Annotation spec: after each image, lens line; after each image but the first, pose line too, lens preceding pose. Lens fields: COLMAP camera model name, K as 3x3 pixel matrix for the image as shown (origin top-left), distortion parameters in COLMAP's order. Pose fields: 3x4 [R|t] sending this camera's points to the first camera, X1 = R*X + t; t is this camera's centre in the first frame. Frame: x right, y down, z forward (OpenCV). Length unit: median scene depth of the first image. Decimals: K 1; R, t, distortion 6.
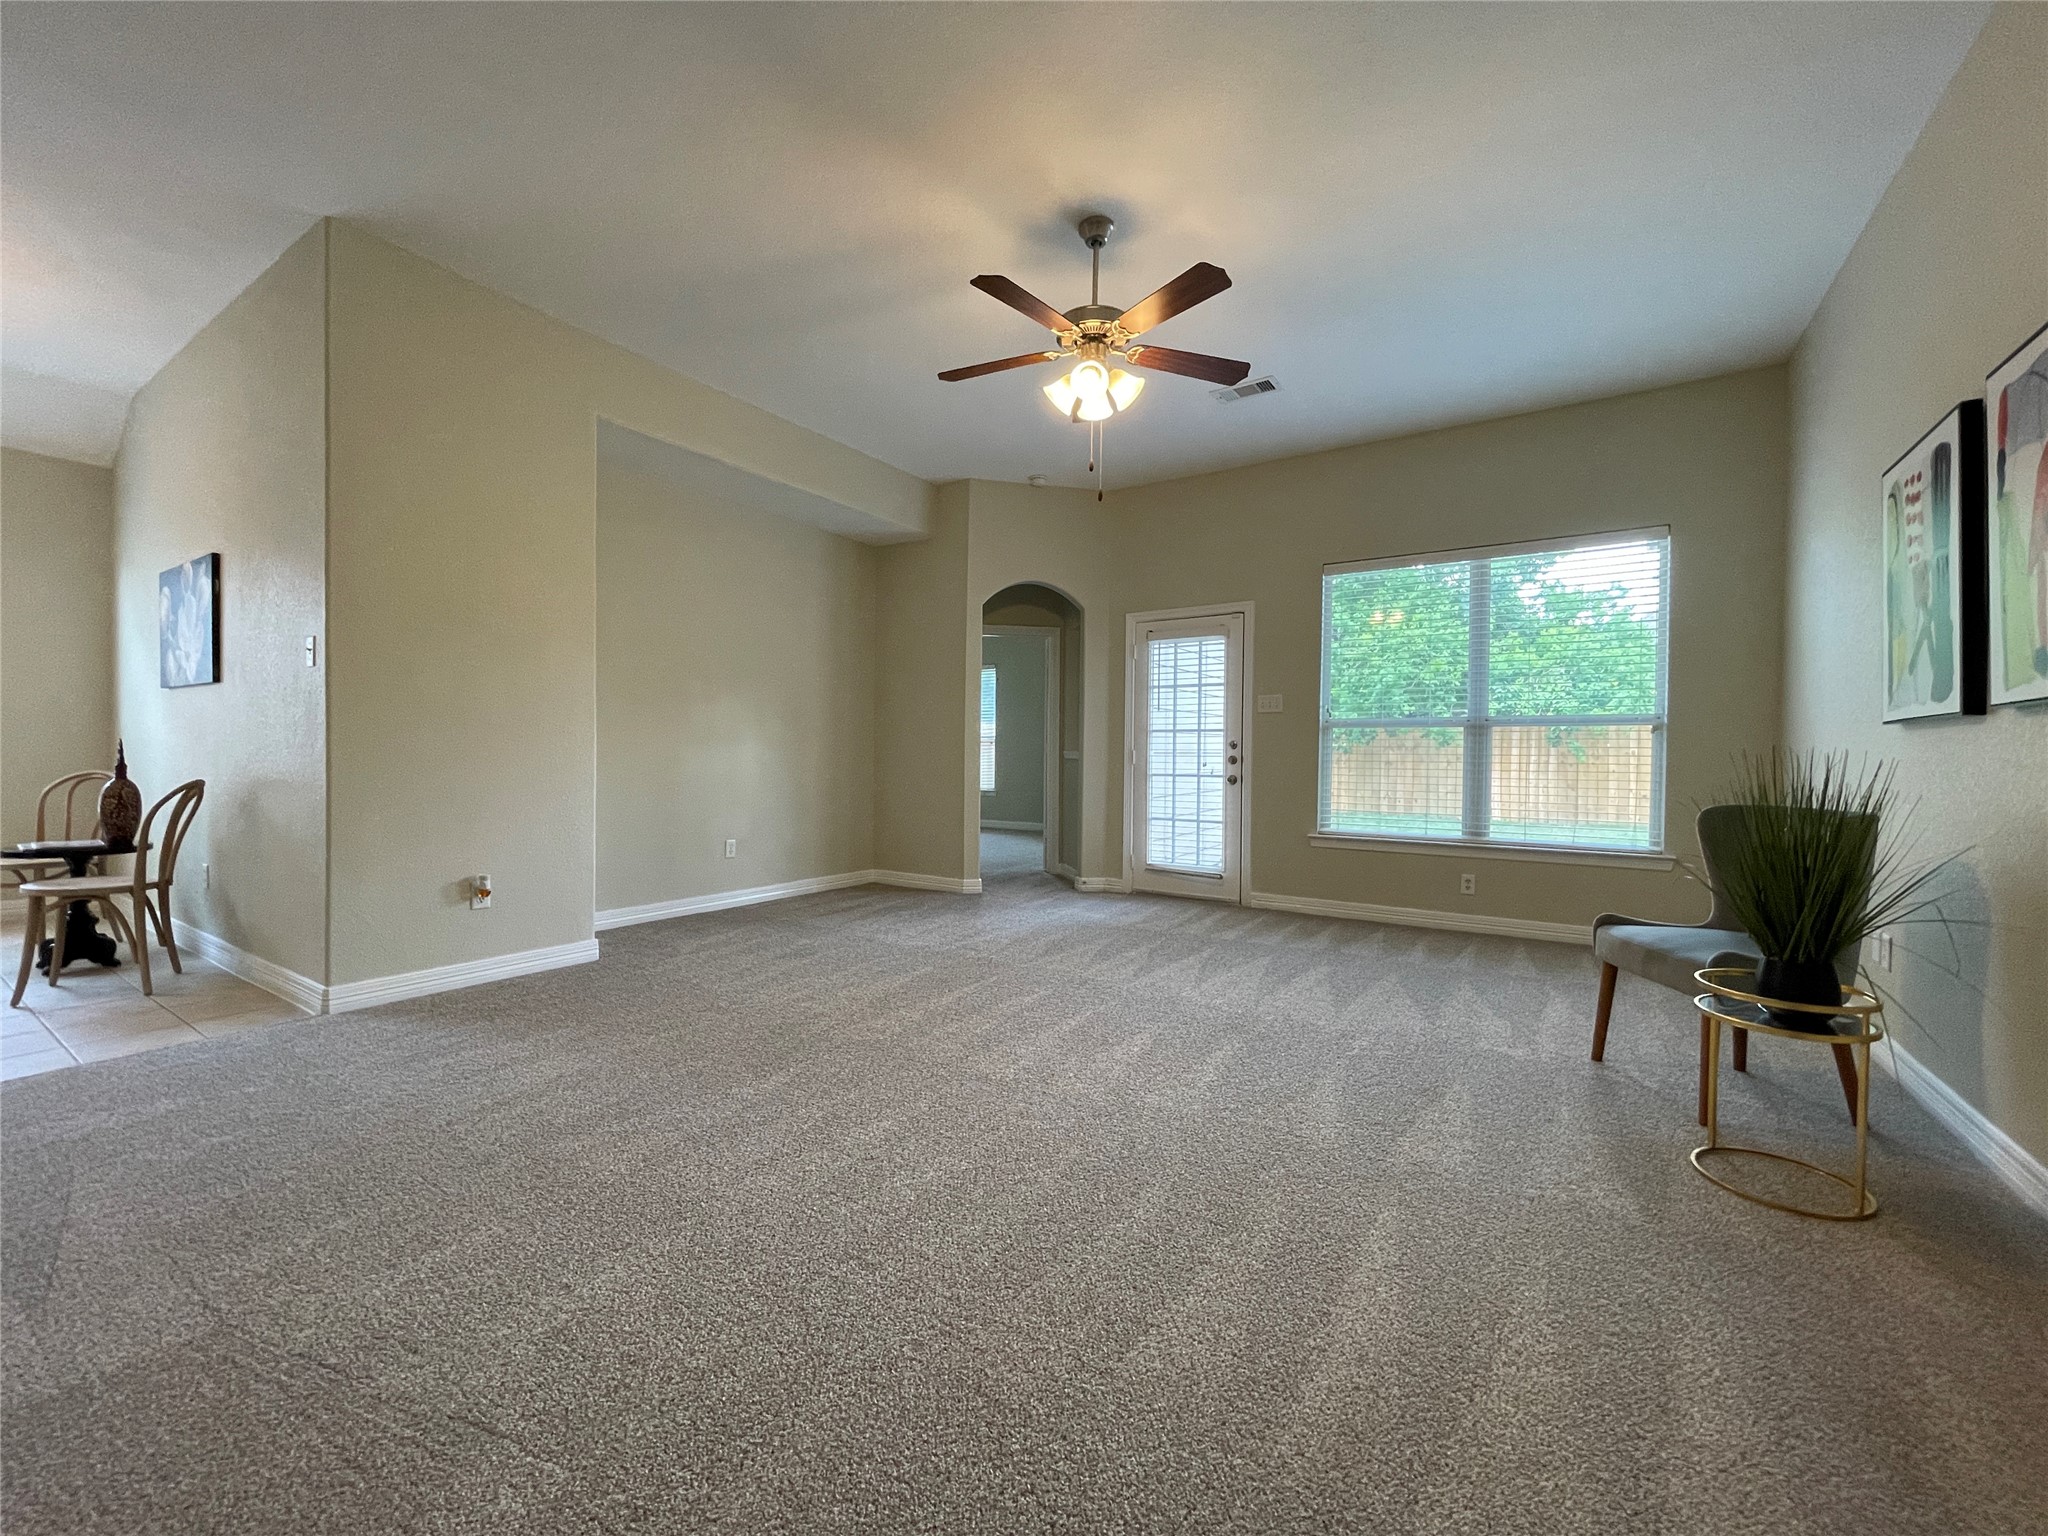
lens RADIAL K [[827.6, 0, 1006.3], [0, 827.6, 763.8], [0, 0, 1]] dist [0.003947, -0.002468]
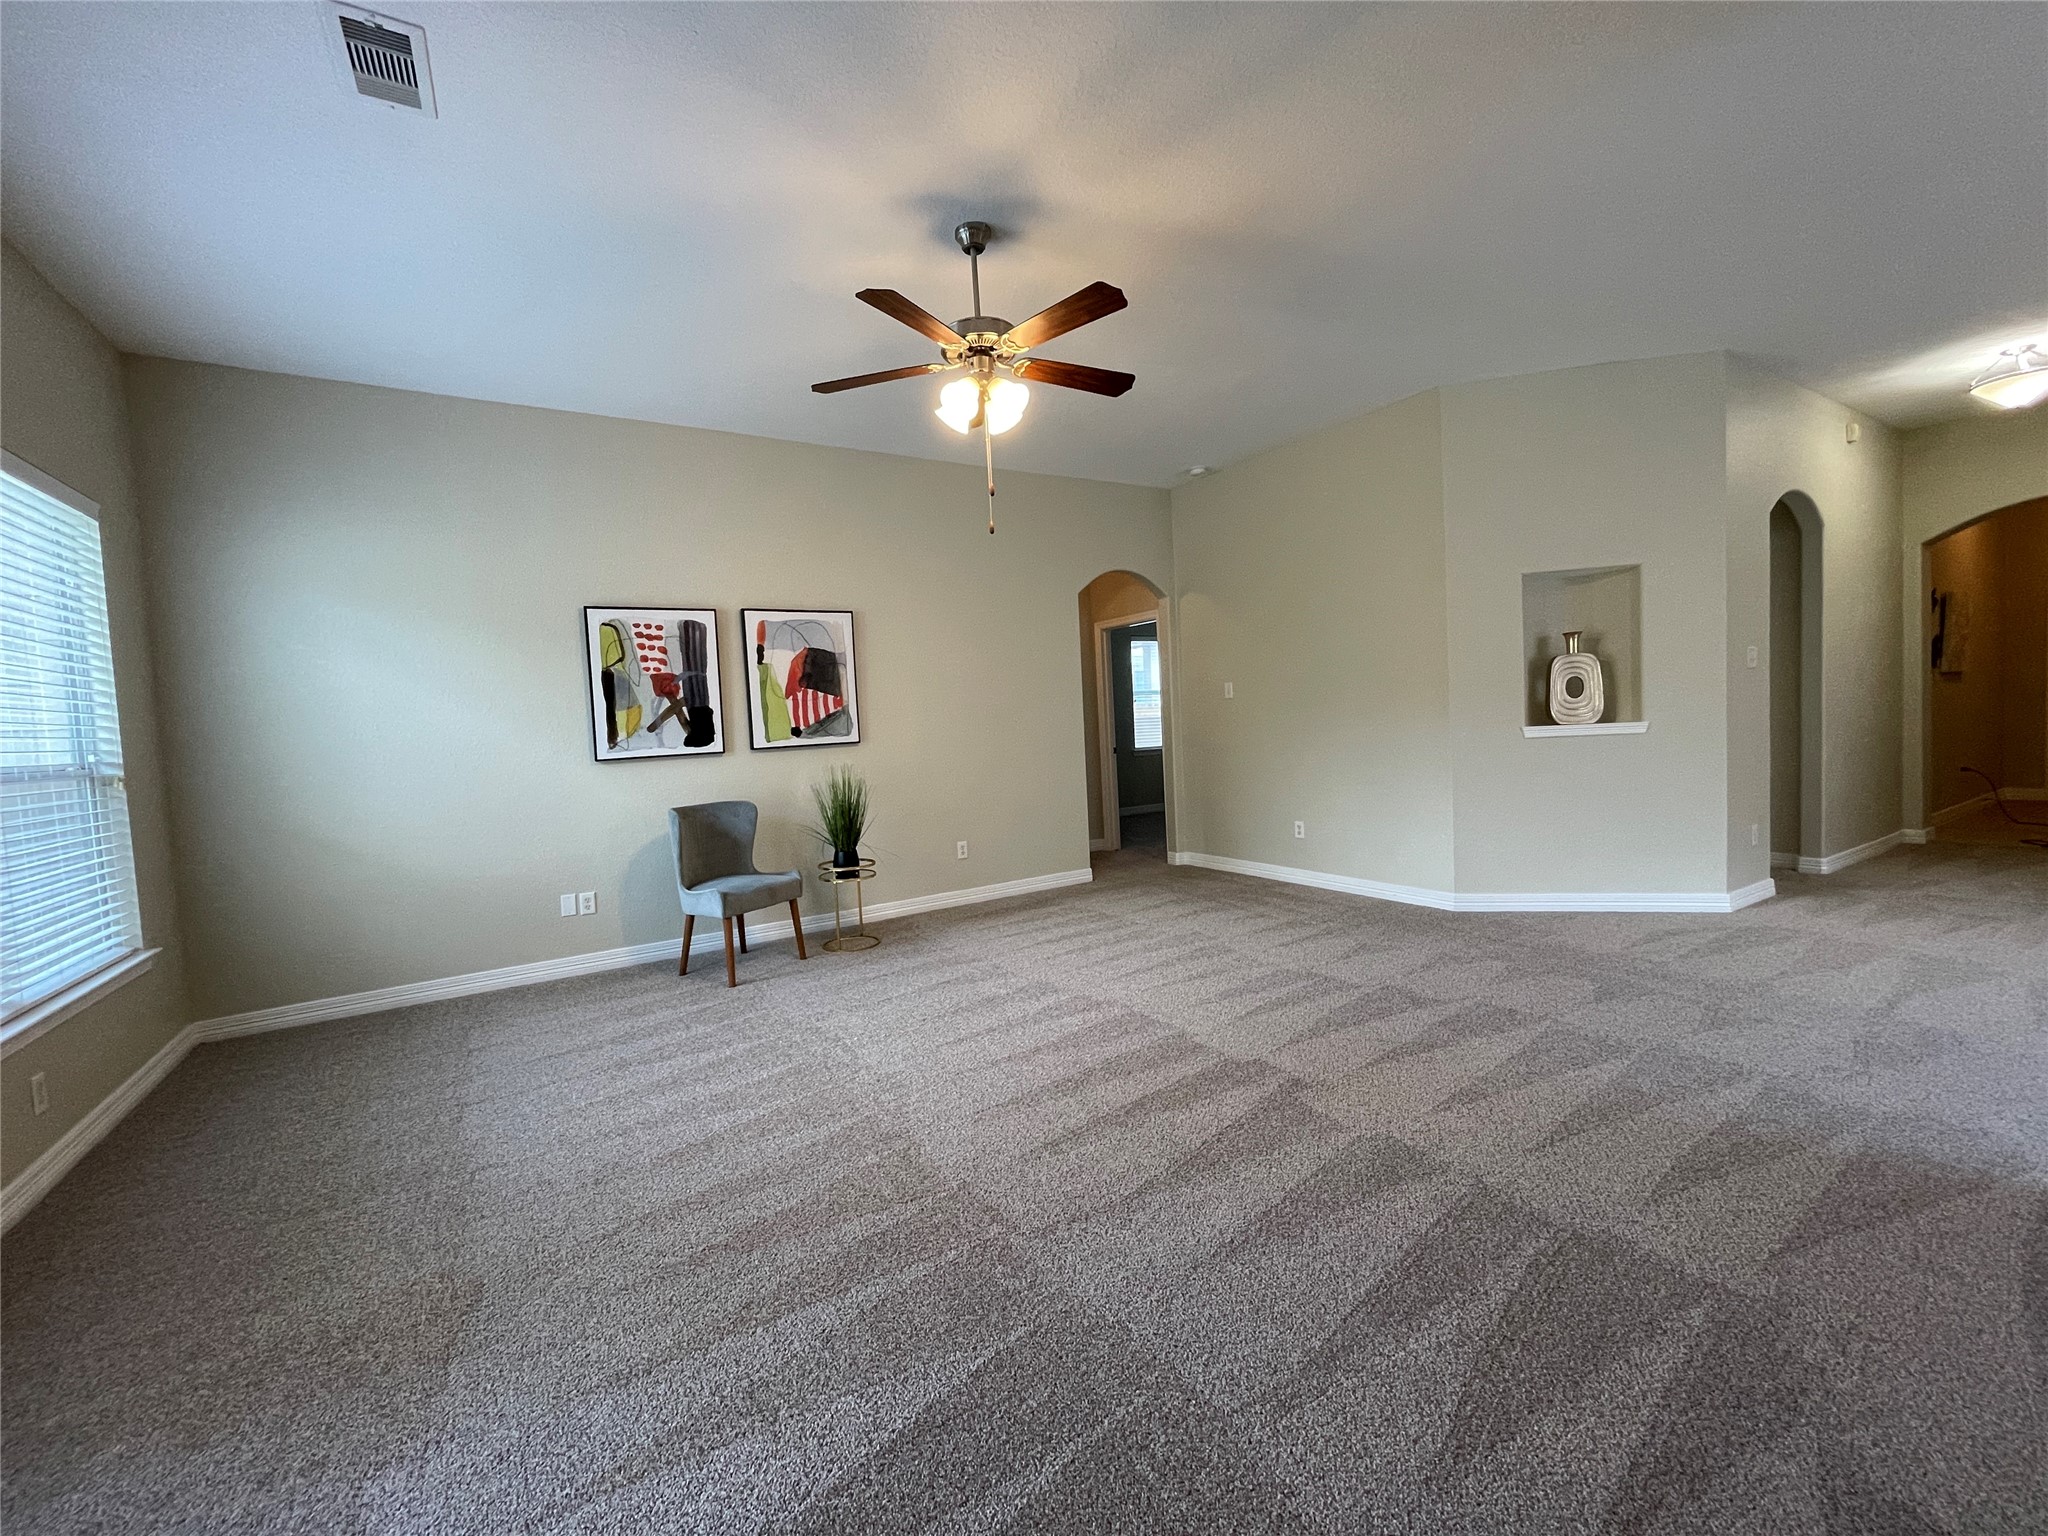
lens RADIAL K [[827.6, 0, 1006.3], [0, 827.6, 763.8], [0, 0, 1]] dist [0.003947, -0.002468]
pose [[-0.902649, 0.015141, 0.430111, -0.280082], [0.048407, 0.996611, 0.066506, -0.086523], [-0.427646, 0.080852, -0.900323, 1.645889]]
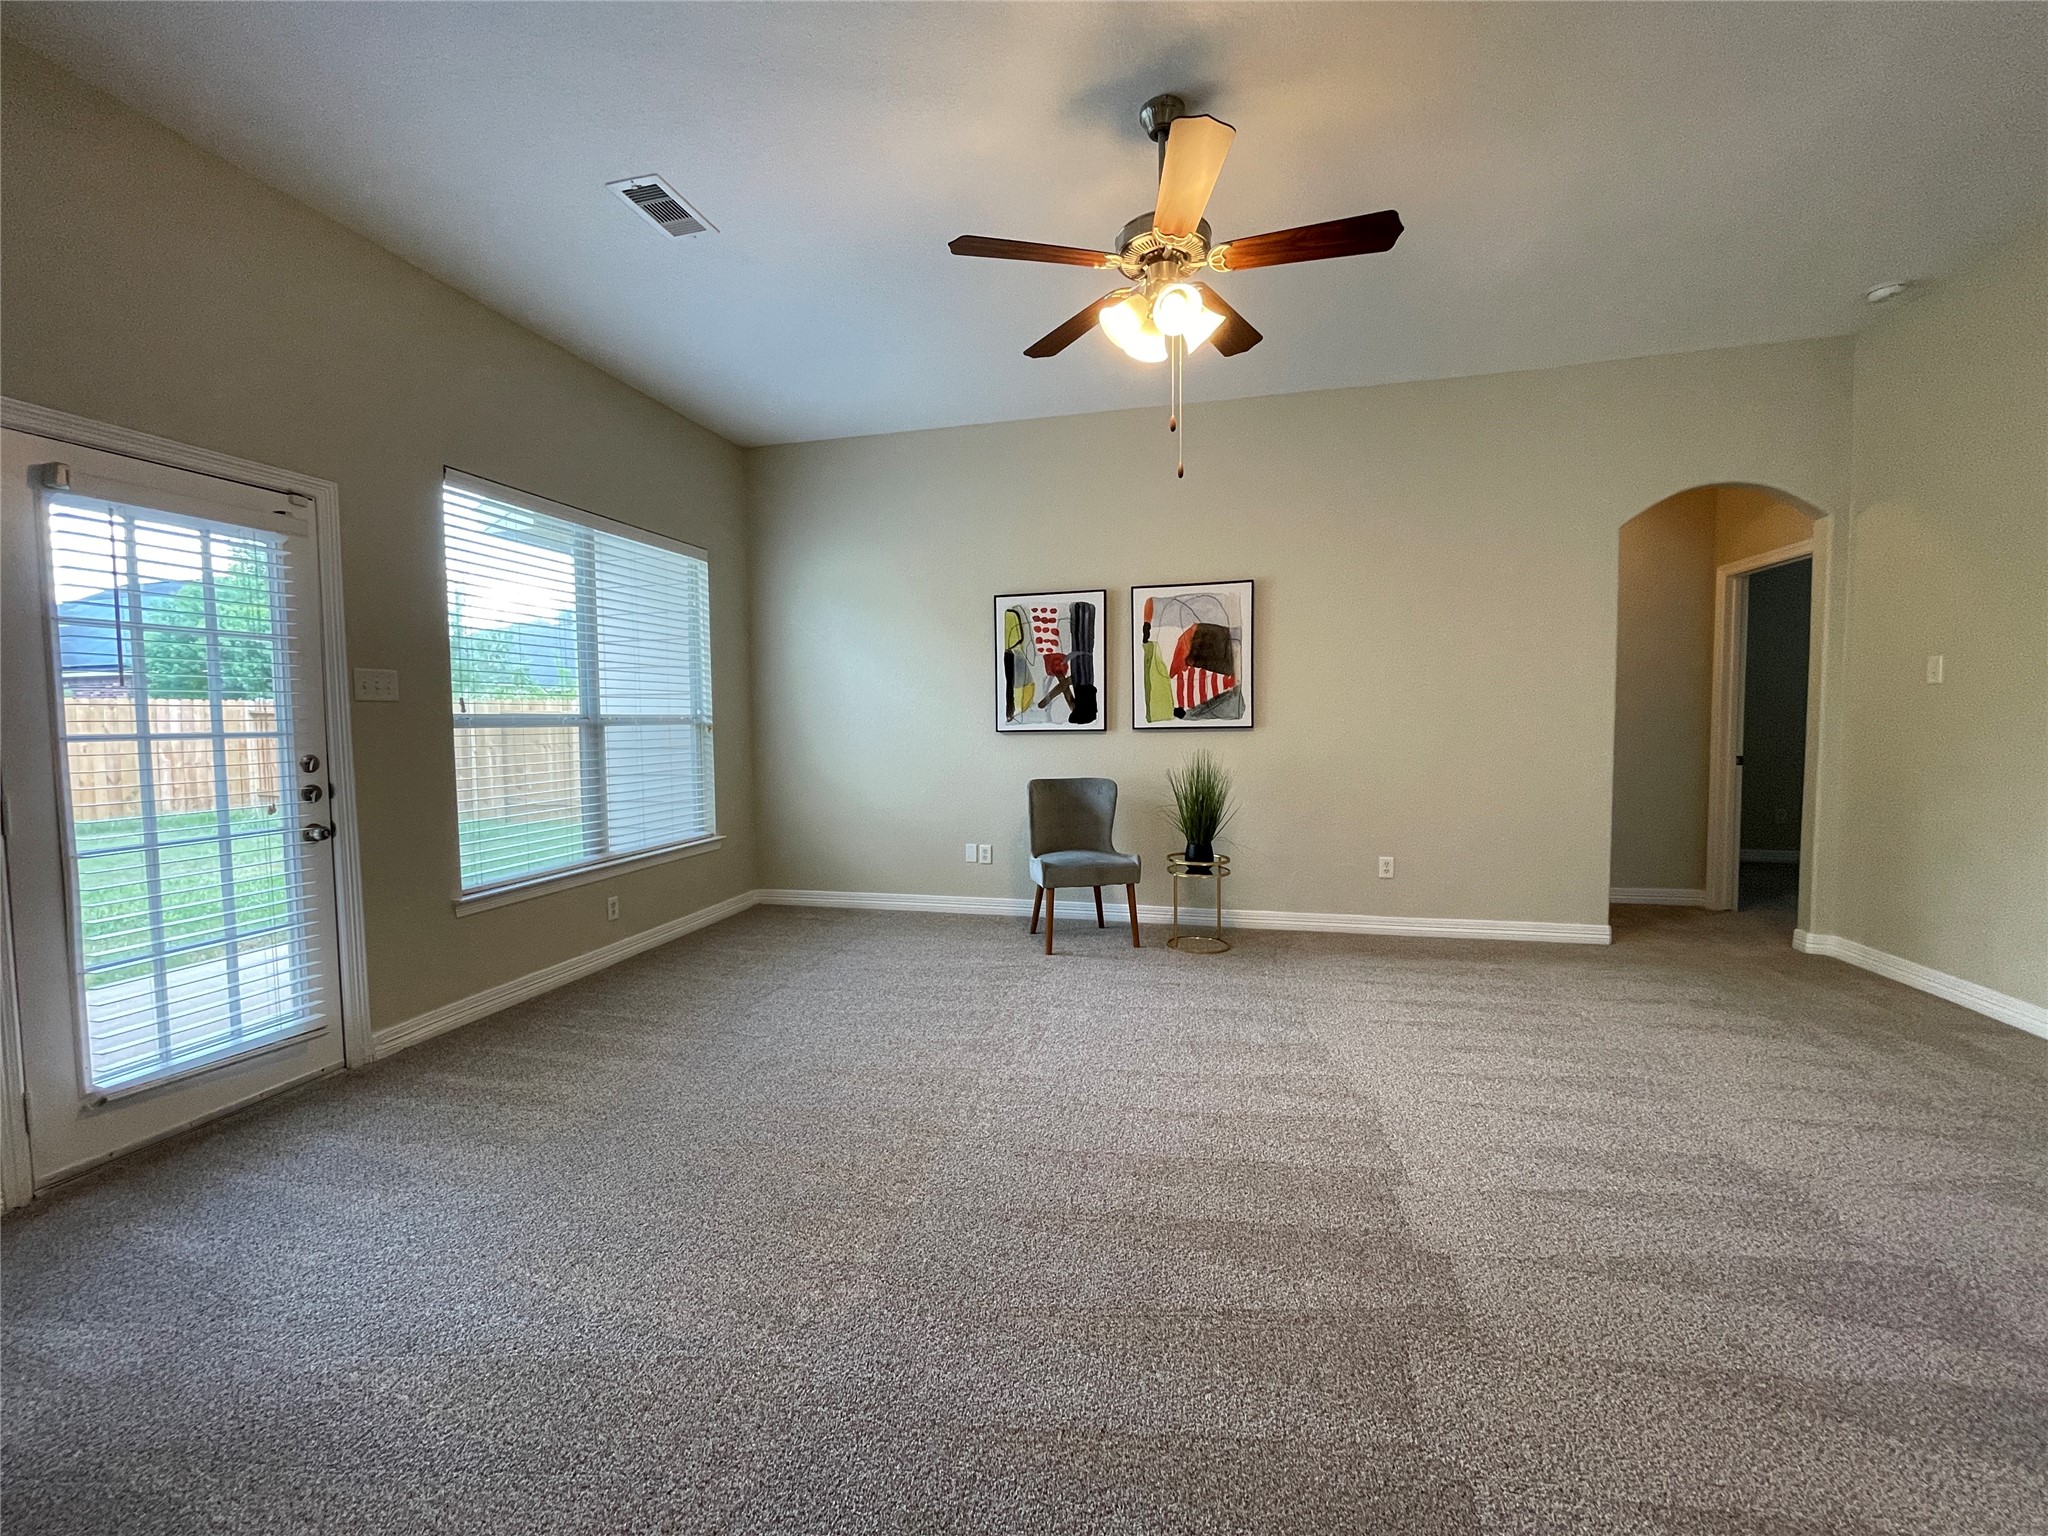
lens RADIAL K [[827.6, 0, 1006.3], [0, 827.6, 763.8], [0, 0, 1]] dist [0.003947, -0.002468]
pose [[-0.329422, -0.055223, 0.942566, -0.533065], [0.019140, 0.997692, 0.065142, -0.074771], [-0.943989, 0.039500, -0.327605, 1.233679]]
